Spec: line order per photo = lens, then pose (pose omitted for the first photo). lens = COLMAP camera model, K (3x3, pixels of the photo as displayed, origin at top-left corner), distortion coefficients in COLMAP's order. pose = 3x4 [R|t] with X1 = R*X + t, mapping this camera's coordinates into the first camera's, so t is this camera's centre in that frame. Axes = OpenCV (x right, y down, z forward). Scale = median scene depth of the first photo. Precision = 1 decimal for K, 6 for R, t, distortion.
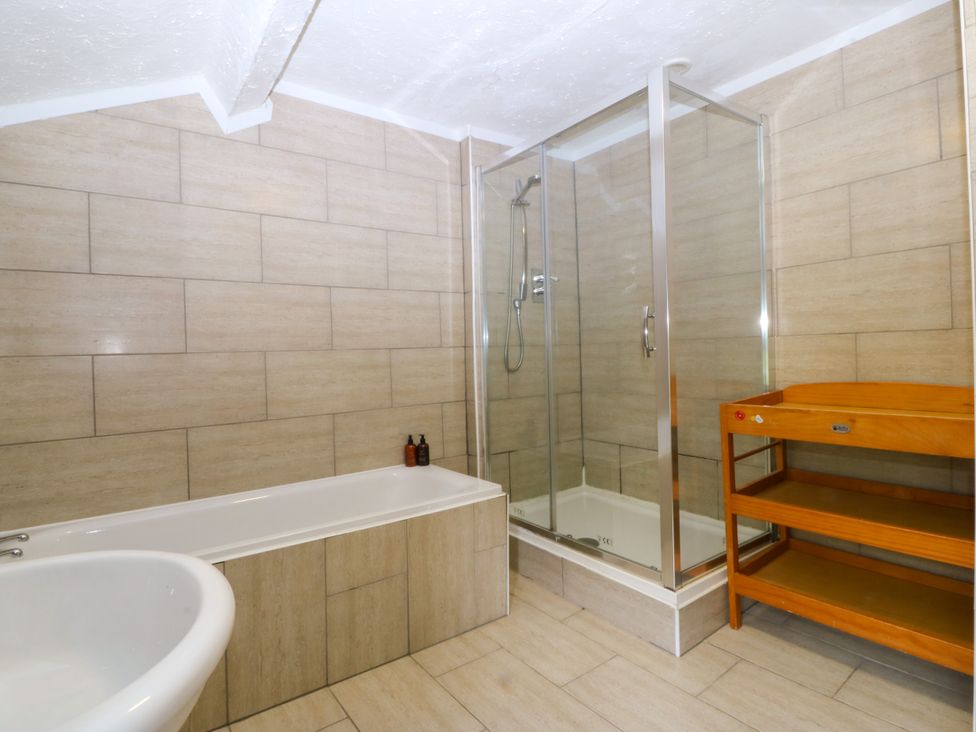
lens RADIAL K [[508.4, 0, 485.8], [0, 508.4, 354.7], [0, 0, 1]] dist [-0.003243, -0.013000]
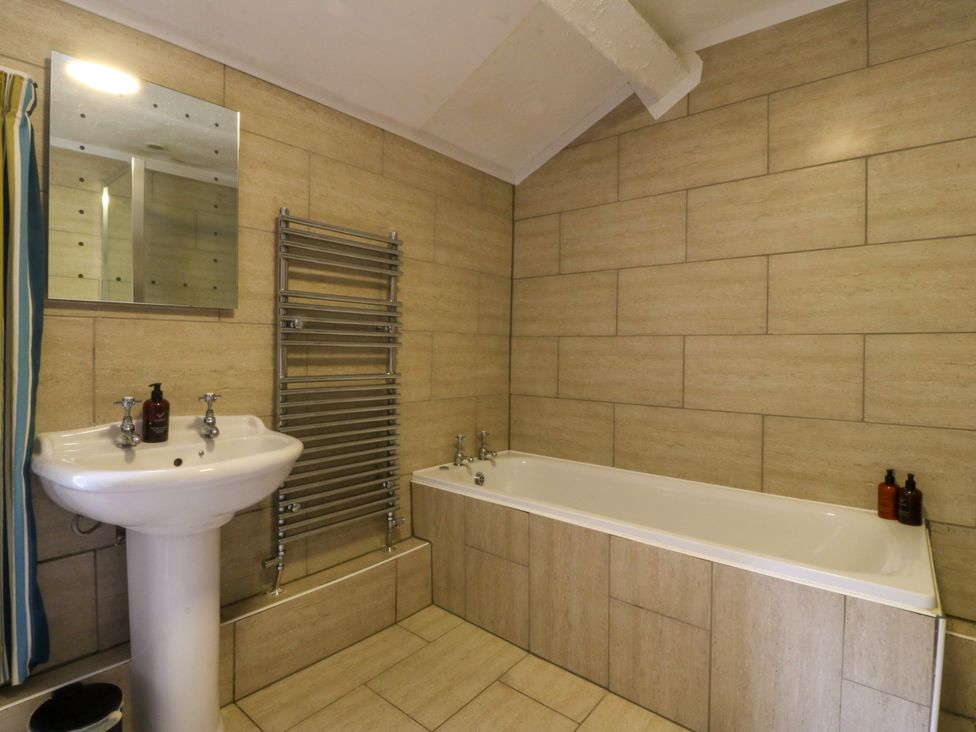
lens RADIAL K [[508.4, 0, 485.8], [0, 508.4, 354.7], [0, 0, 1]] dist [-0.003243, -0.013000]
pose [[0.237856, 0.045680, -0.970226, 0.400600], [-0.017604, 0.998932, 0.042716, -0.004660], [0.971141, 0.006919, 0.238406, 0.422338]]
